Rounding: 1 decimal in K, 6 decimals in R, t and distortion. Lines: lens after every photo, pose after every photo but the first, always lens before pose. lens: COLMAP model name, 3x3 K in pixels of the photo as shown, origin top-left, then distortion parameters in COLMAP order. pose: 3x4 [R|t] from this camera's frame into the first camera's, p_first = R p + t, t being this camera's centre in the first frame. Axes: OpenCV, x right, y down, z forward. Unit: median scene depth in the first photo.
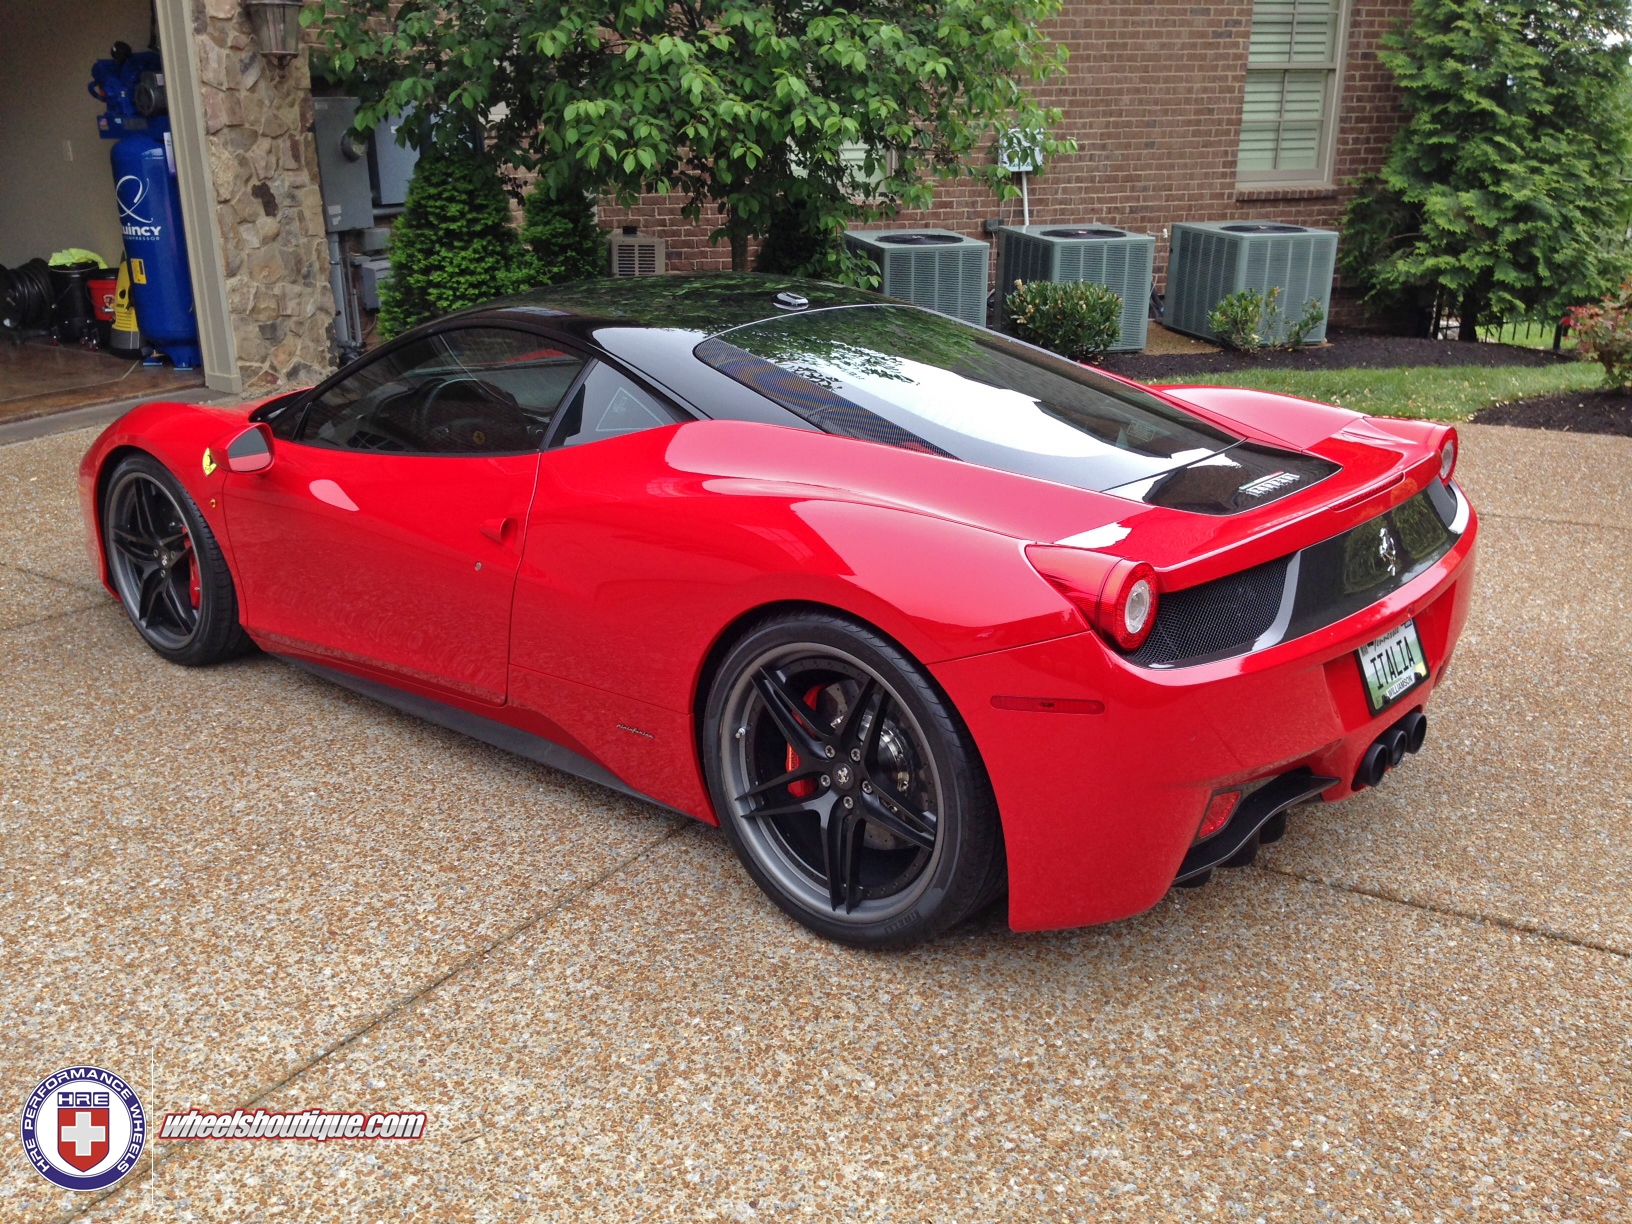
lens RADIAL K [[1510.4, 0, 816.0], [0, 1510.4, 612.0], [0, 0, 1]] dist [0.144804, -0.259356]
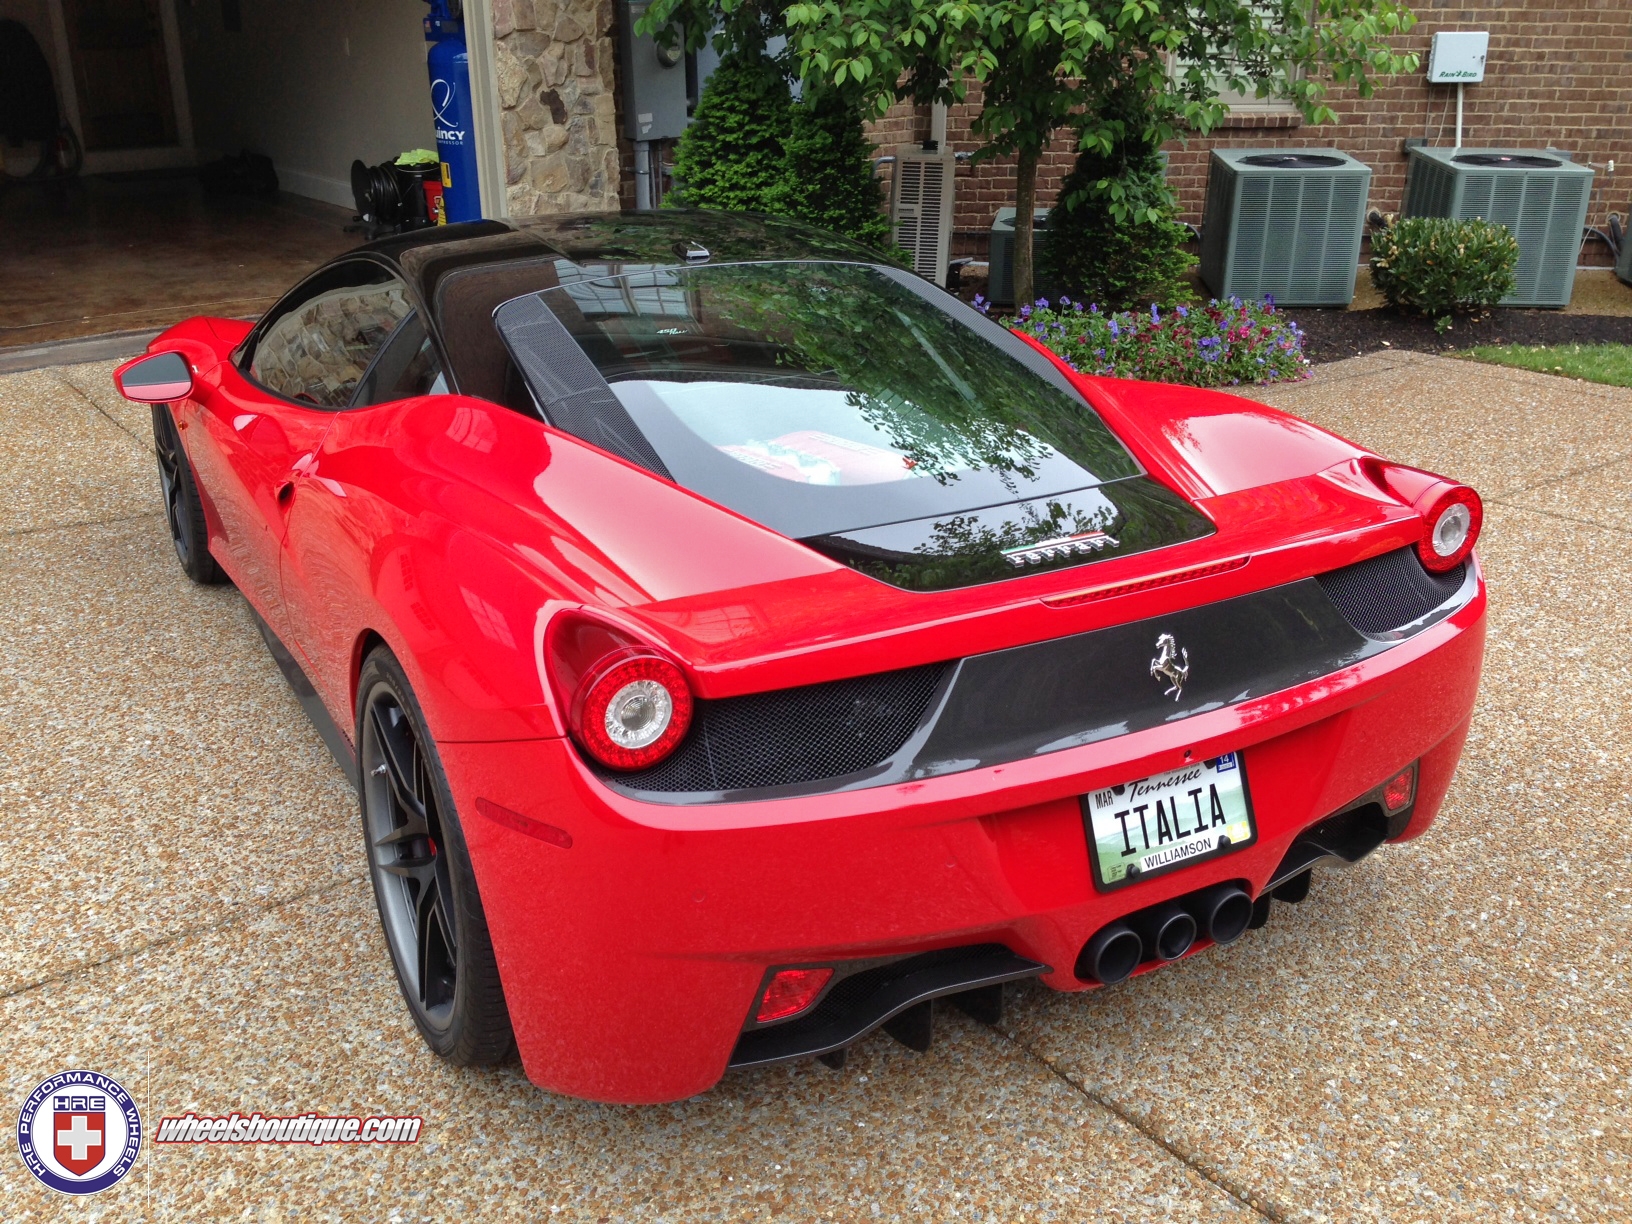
lens RADIAL K [[1510.4, 0, 816.0], [0, 1510.4, 612.0], [0, 0, 1]] dist [0.144804, -0.259356]
pose [[0.937433, 0.128606, -0.323542, 0.162277], [-0.109330, 0.991007, 0.077146, -0.037037], [0.330554, -0.036946, 0.943064, 0.101805]]
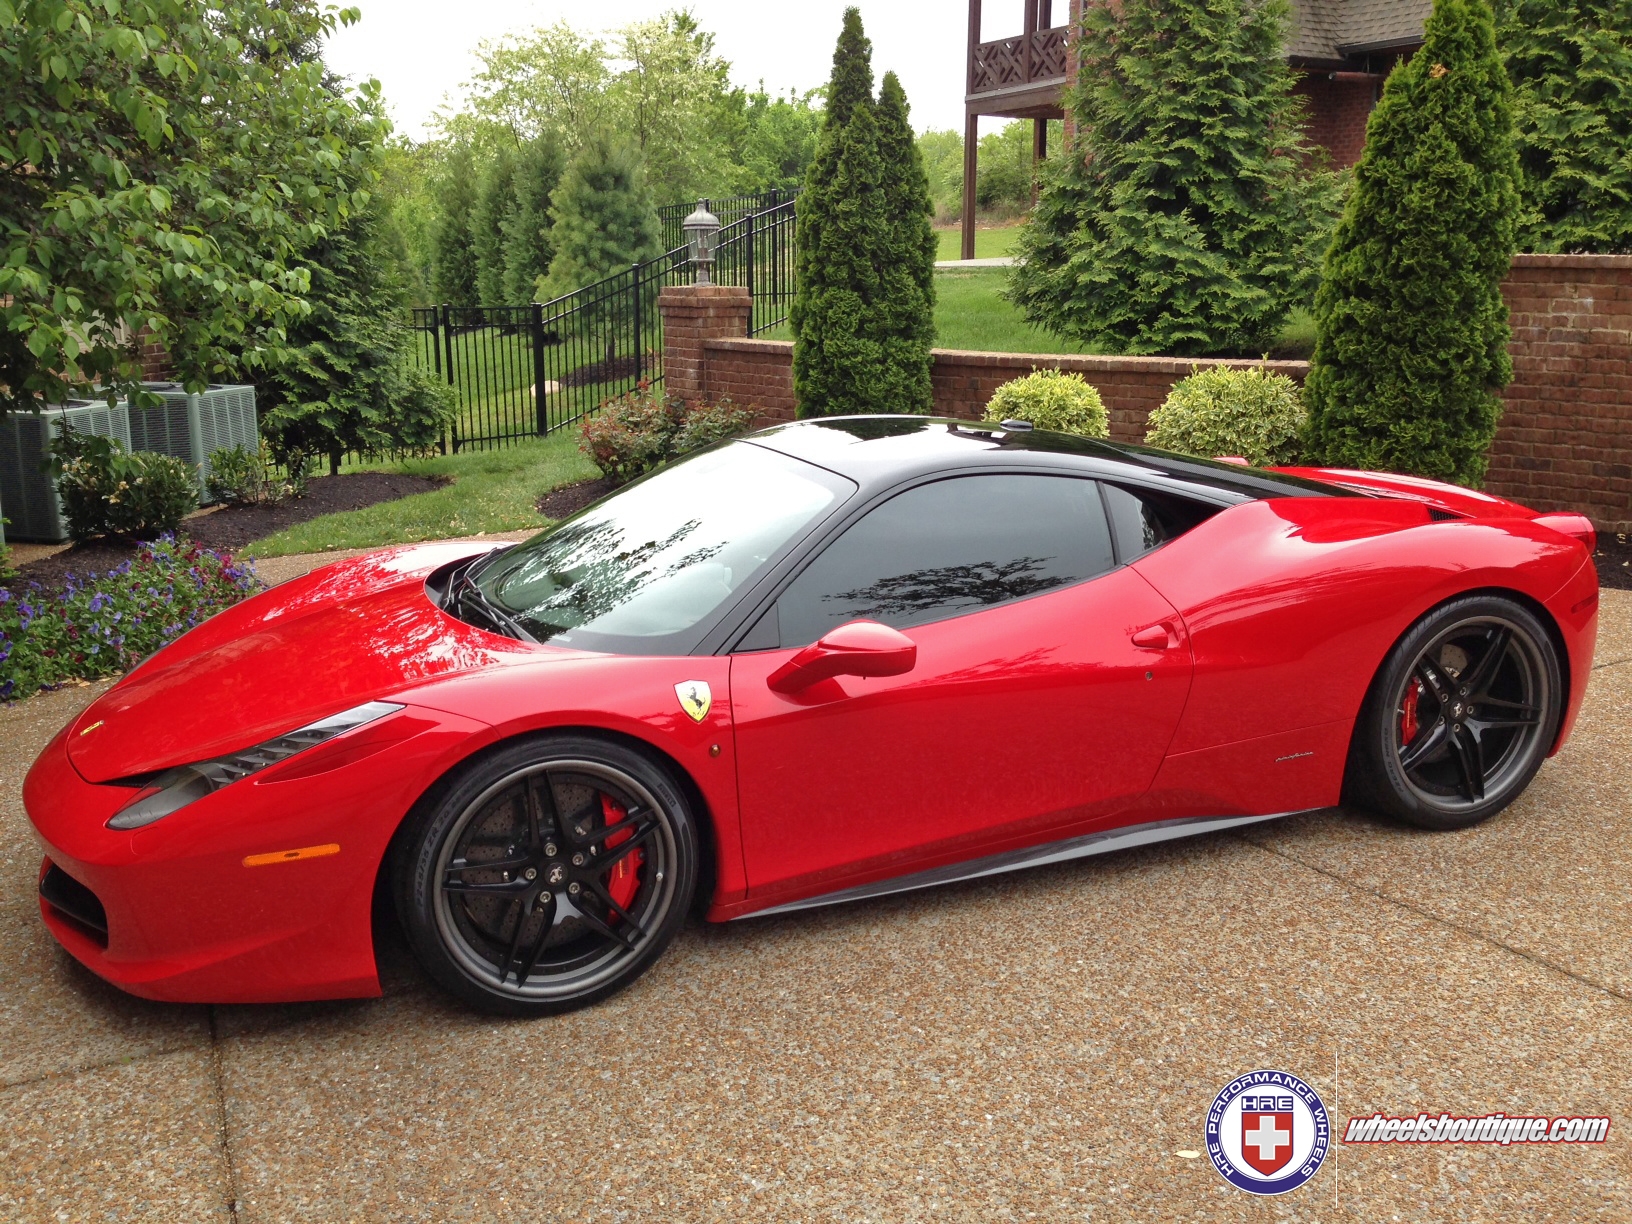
lens RADIAL K [[1506.5, 0, 819.4], [0, 1506.5, 603.3], [0, 0, 1]] dist [0.117109, -0.186941]
pose [[0.436394, -0.200994, 0.877019, -0.537571], [0.289693, 0.954213, 0.074537, -0.093426], [-0.851844, 0.221539, 0.474640, 0.279775]]
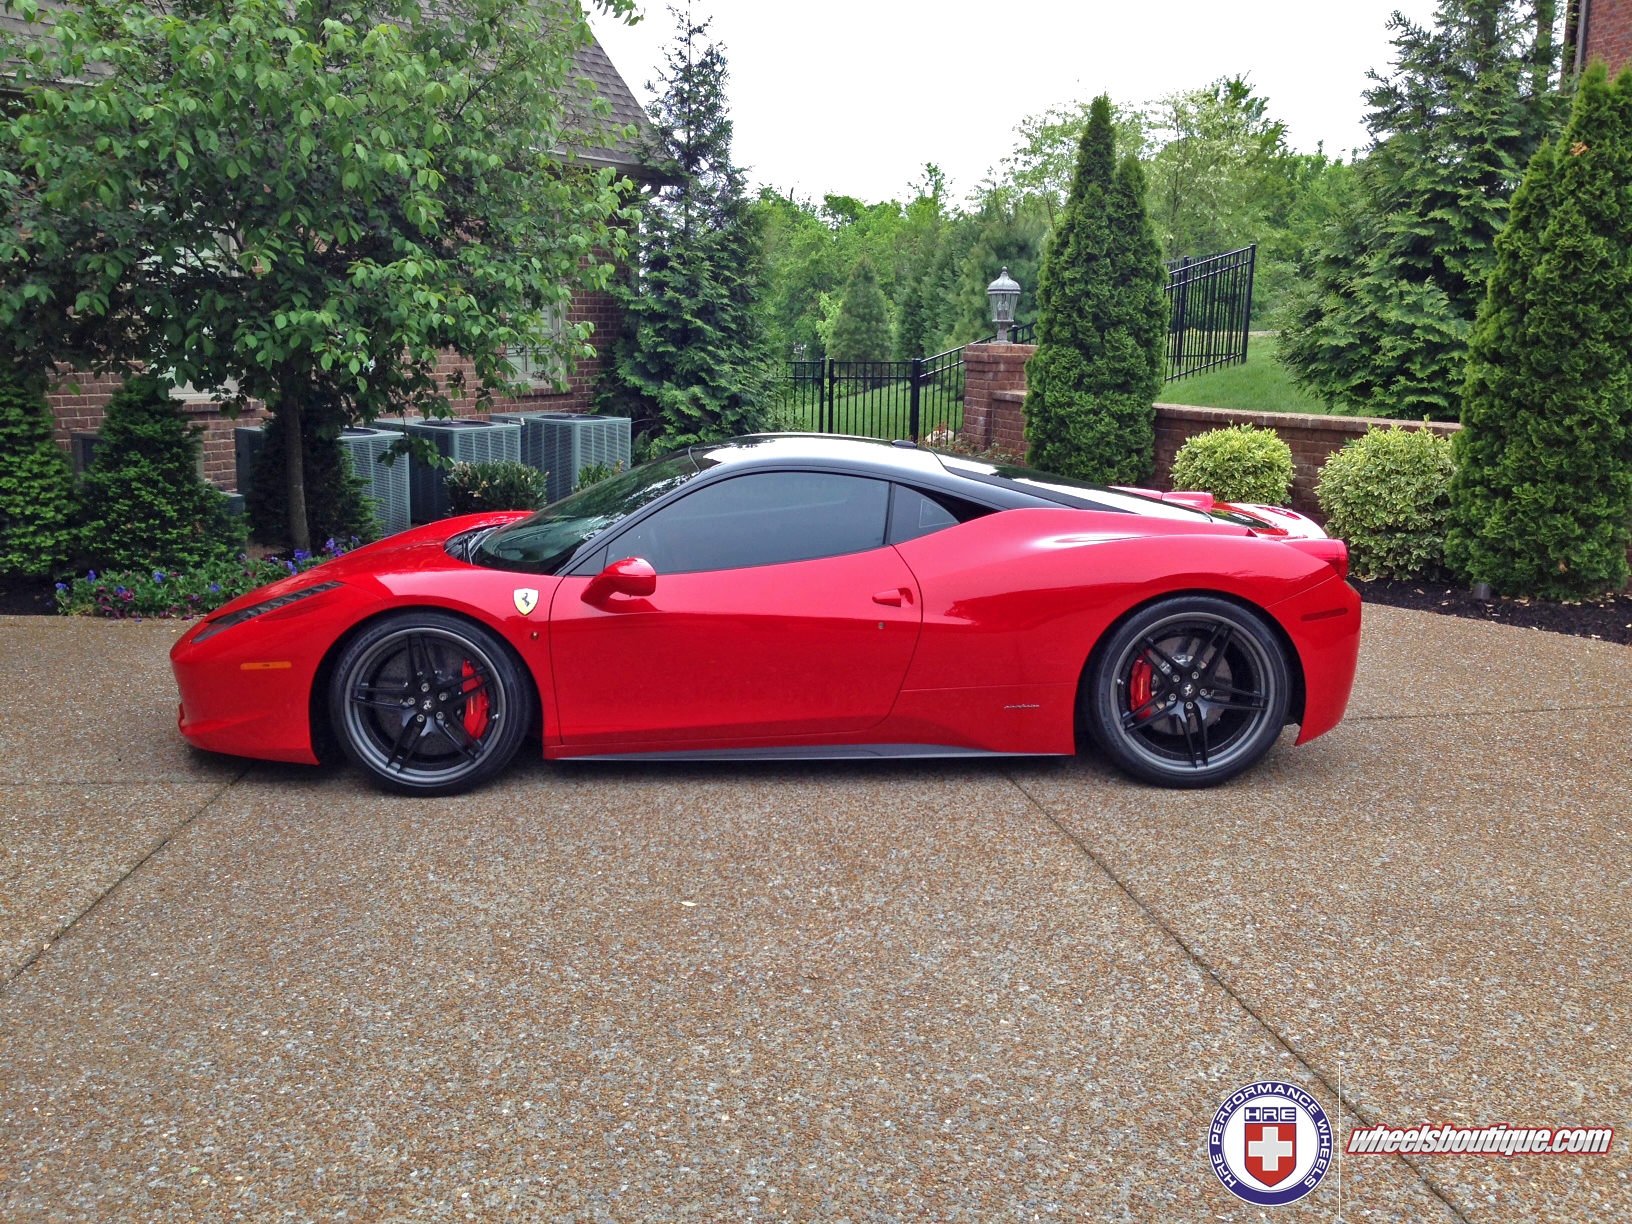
lens RADIAL K [[1510.4, 0, 816.0], [0, 1510.4, 612.0], [0, 0, 1]] dist [0.144804, -0.259356]
pose [[0.732394, -0.118585, 0.670475, -0.526807], [0.203854, 0.977736, -0.049750, 0.007559], [-0.649648, 0.173116, 0.740263, -0.013207]]
